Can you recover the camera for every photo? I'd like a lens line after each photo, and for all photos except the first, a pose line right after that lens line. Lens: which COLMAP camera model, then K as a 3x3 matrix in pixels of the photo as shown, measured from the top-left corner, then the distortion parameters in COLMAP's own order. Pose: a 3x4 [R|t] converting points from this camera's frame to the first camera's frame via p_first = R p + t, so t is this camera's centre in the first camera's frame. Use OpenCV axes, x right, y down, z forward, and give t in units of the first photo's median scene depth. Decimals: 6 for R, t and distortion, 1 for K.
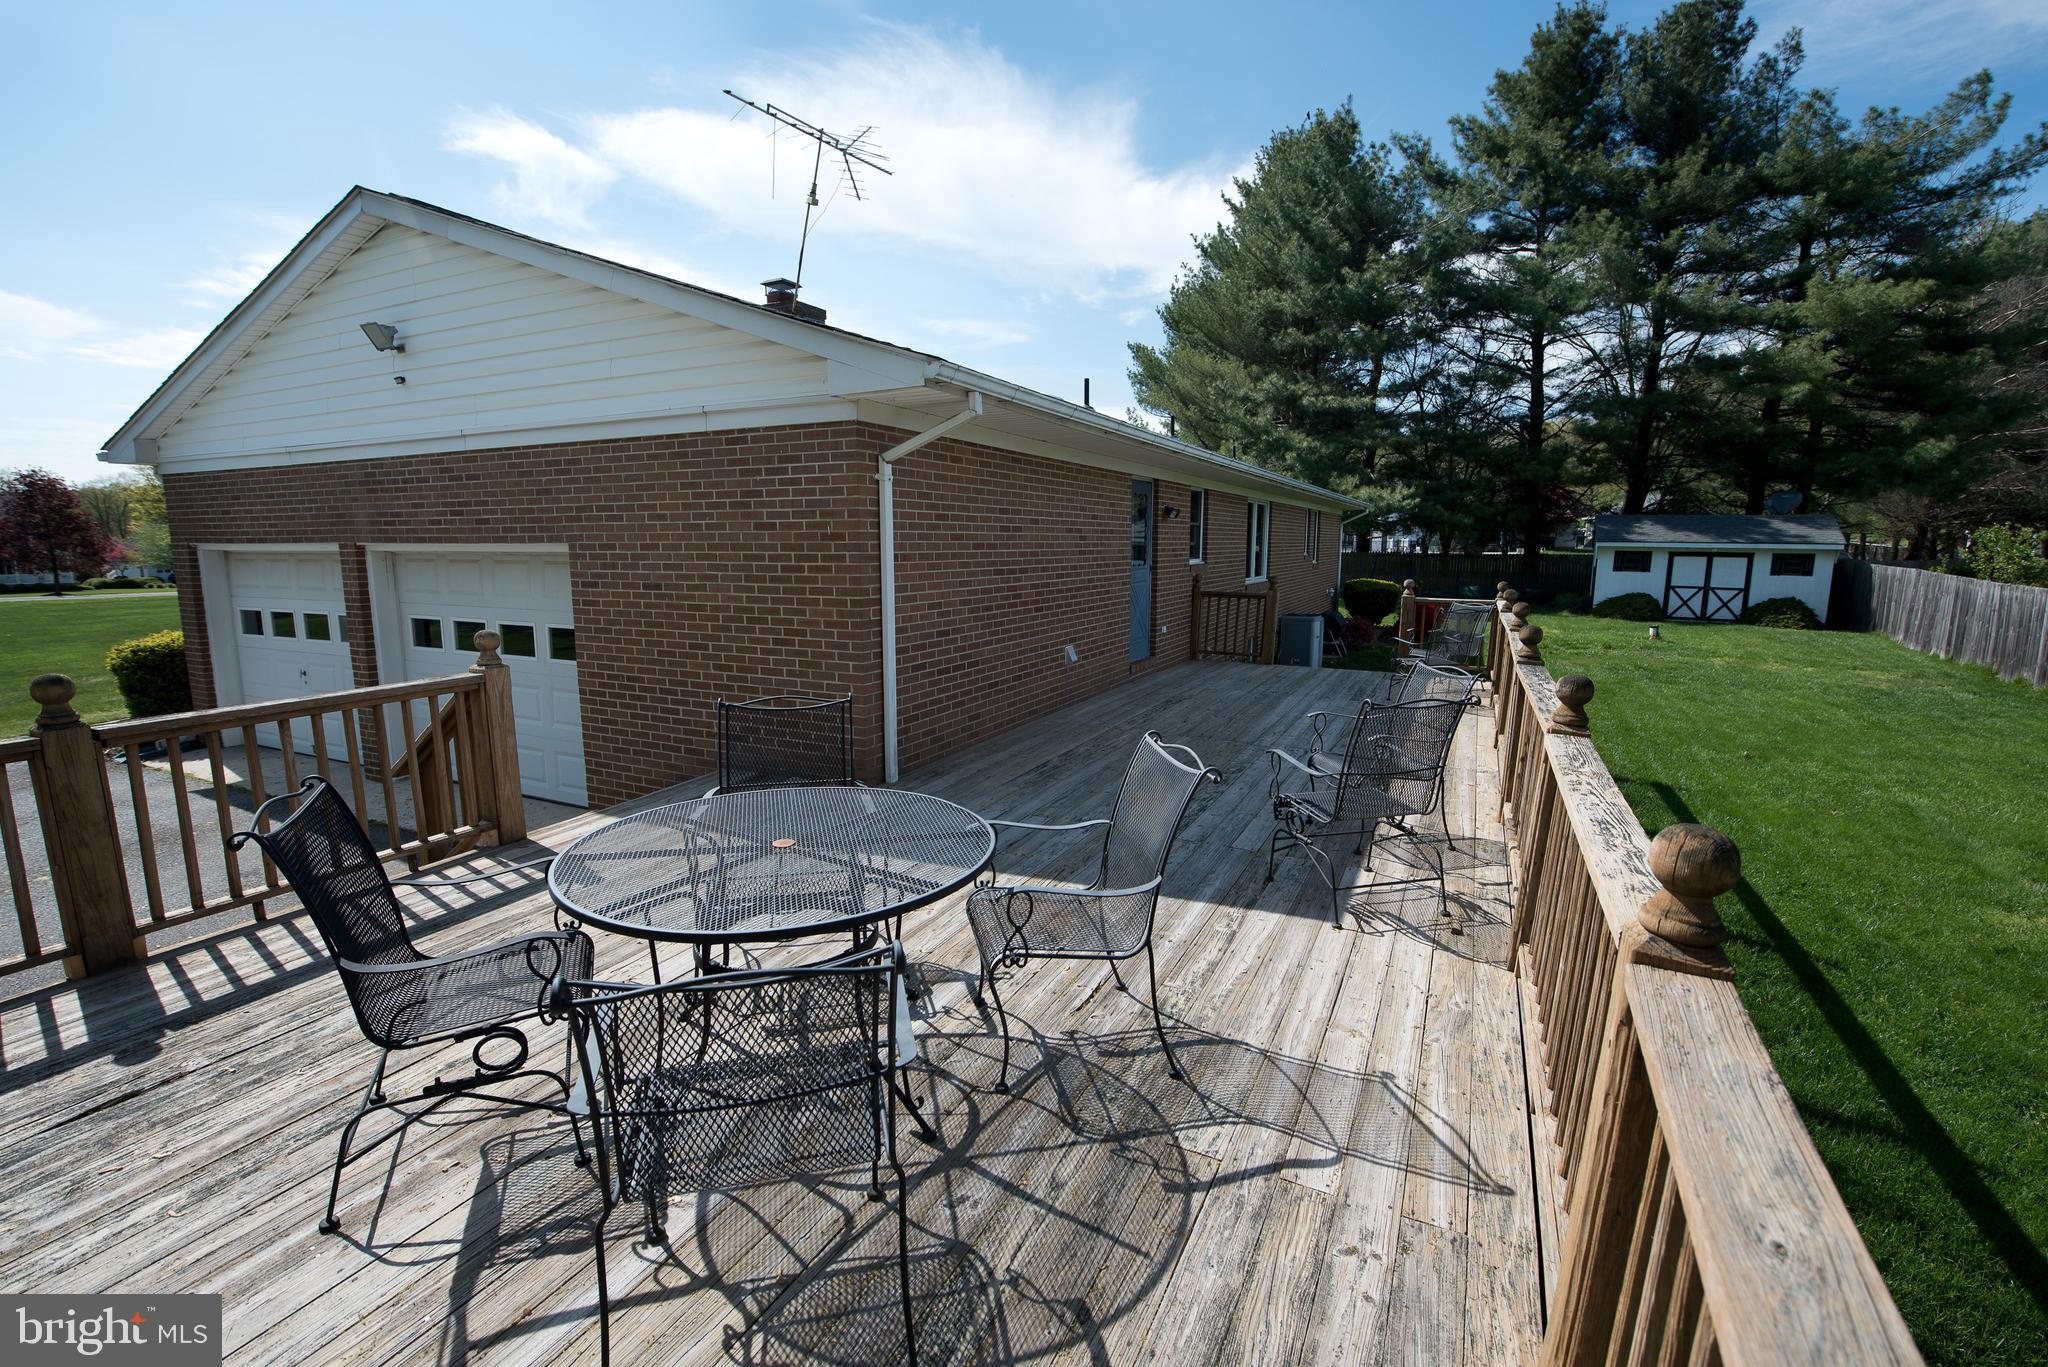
lens RADIAL K [[902.0, 0, 1010.9], [0, 902.0, 678.8], [0, 0, 1]] dist [-0.017358, -0.001207]
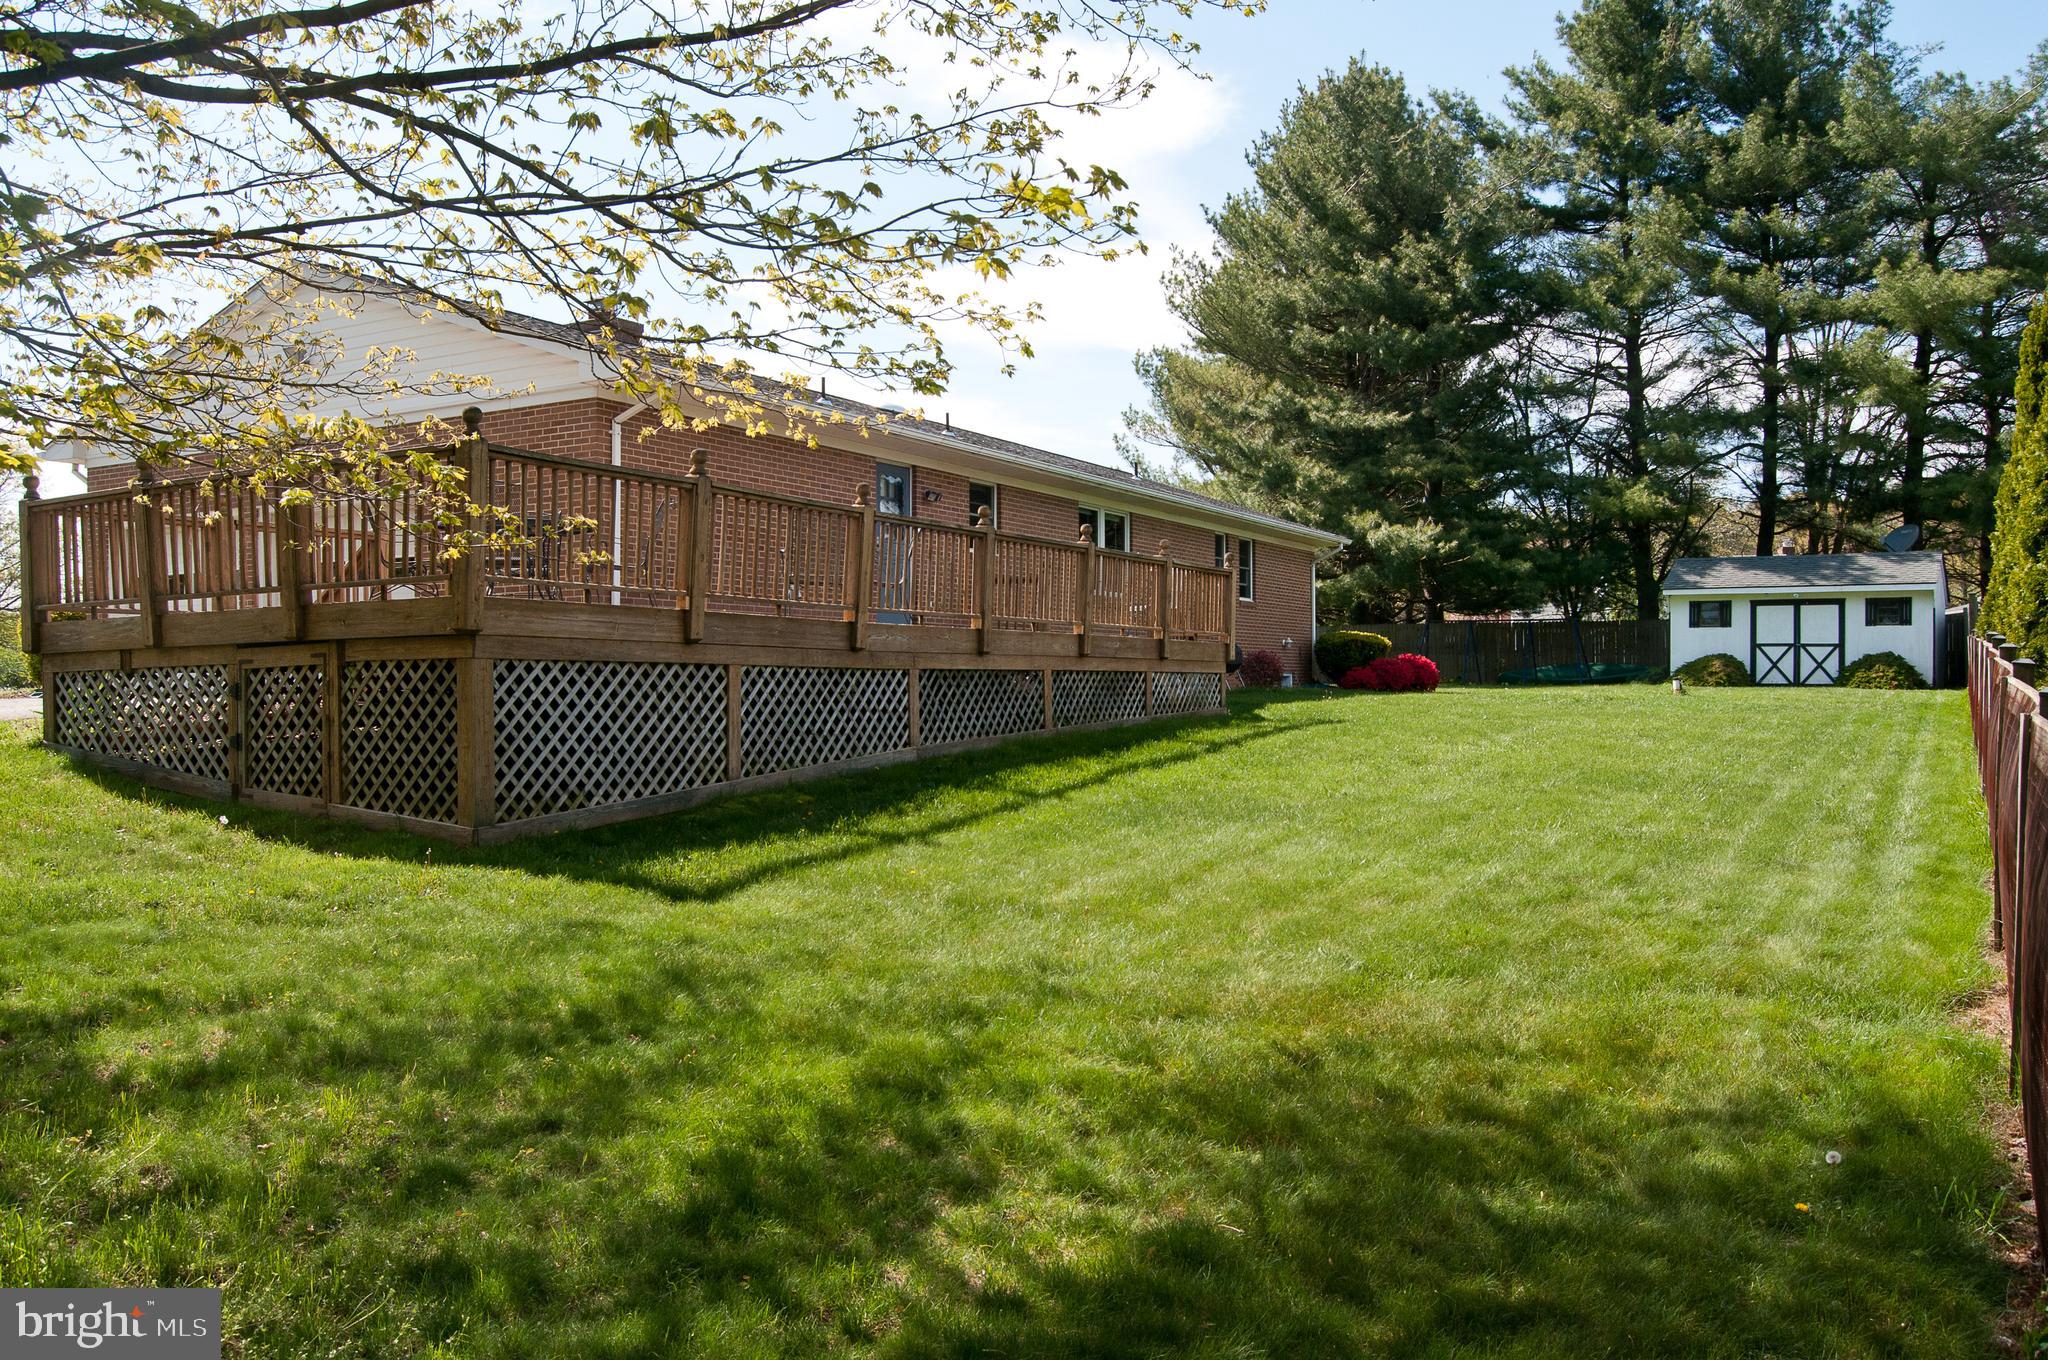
lens RADIAL K [[1612.3, 0, 1016.7], [0, 1612.3, 670.4], [0, 0, 1]] dist [-0.073851, 0.016590]
pose [[0.999175, 0.002239, -0.040546, 0.156084], [-0.008610, 0.987460, -0.157634, 0.143424], [0.039685, 0.157853, 0.986665, -0.385071]]
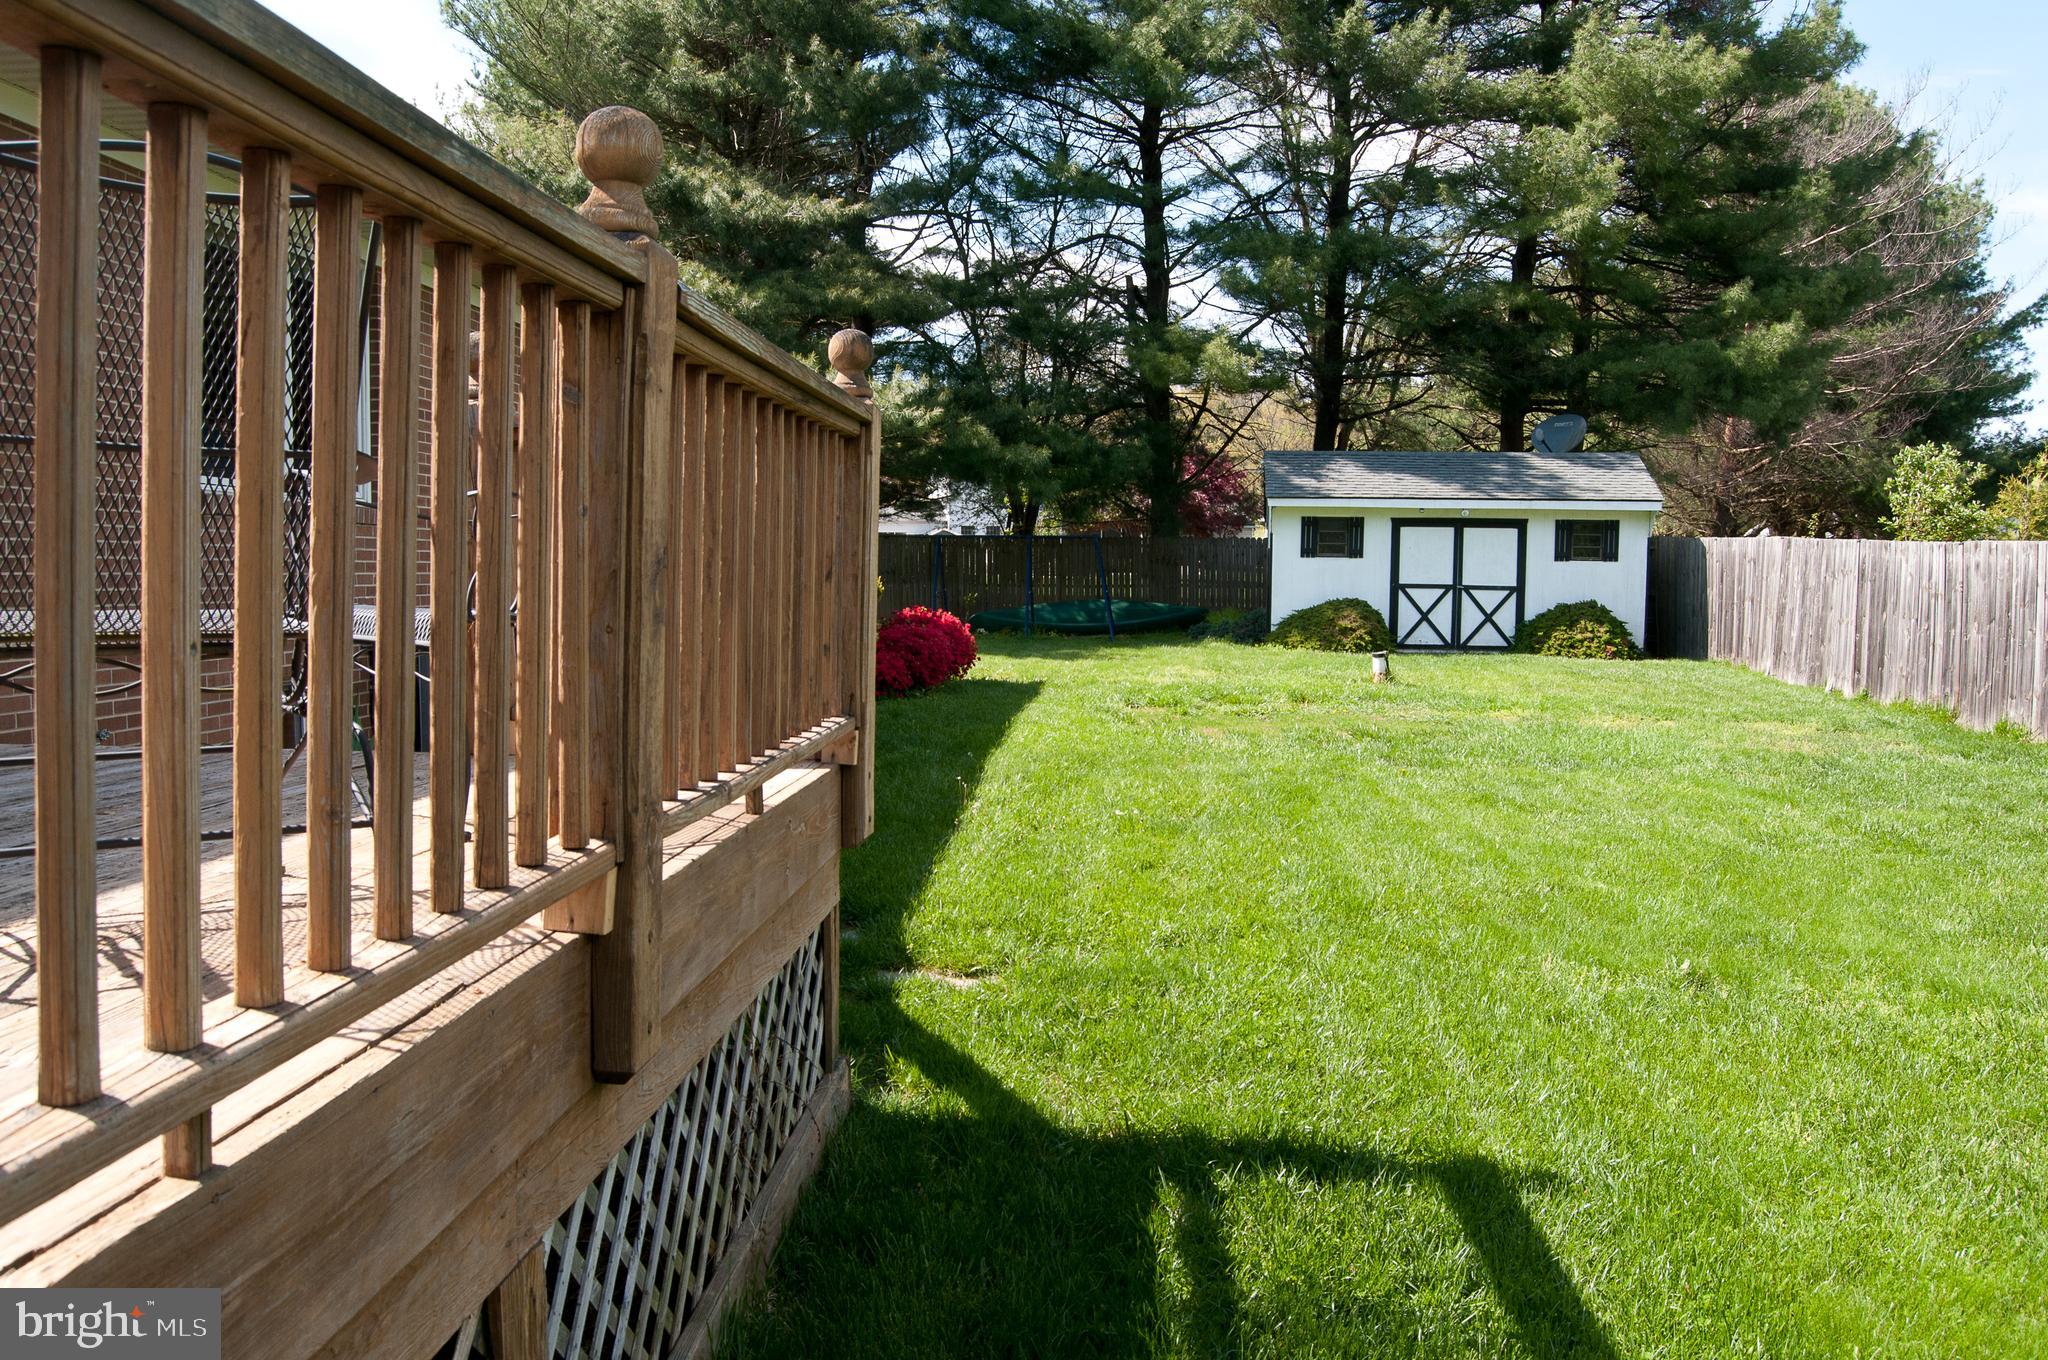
lens RADIAL K [[1612.3, 0, 1029.2], [0, 1612.3, 686.4], [0, 0, 1]] dist [-0.073851, 0.016590]
pose [[0.914474, -0.024437, 0.403906, 0.172181], [0.056588, 0.996089, -0.067854, 0.005262], [-0.400668, 0.084906, 0.912281, 0.251031]]
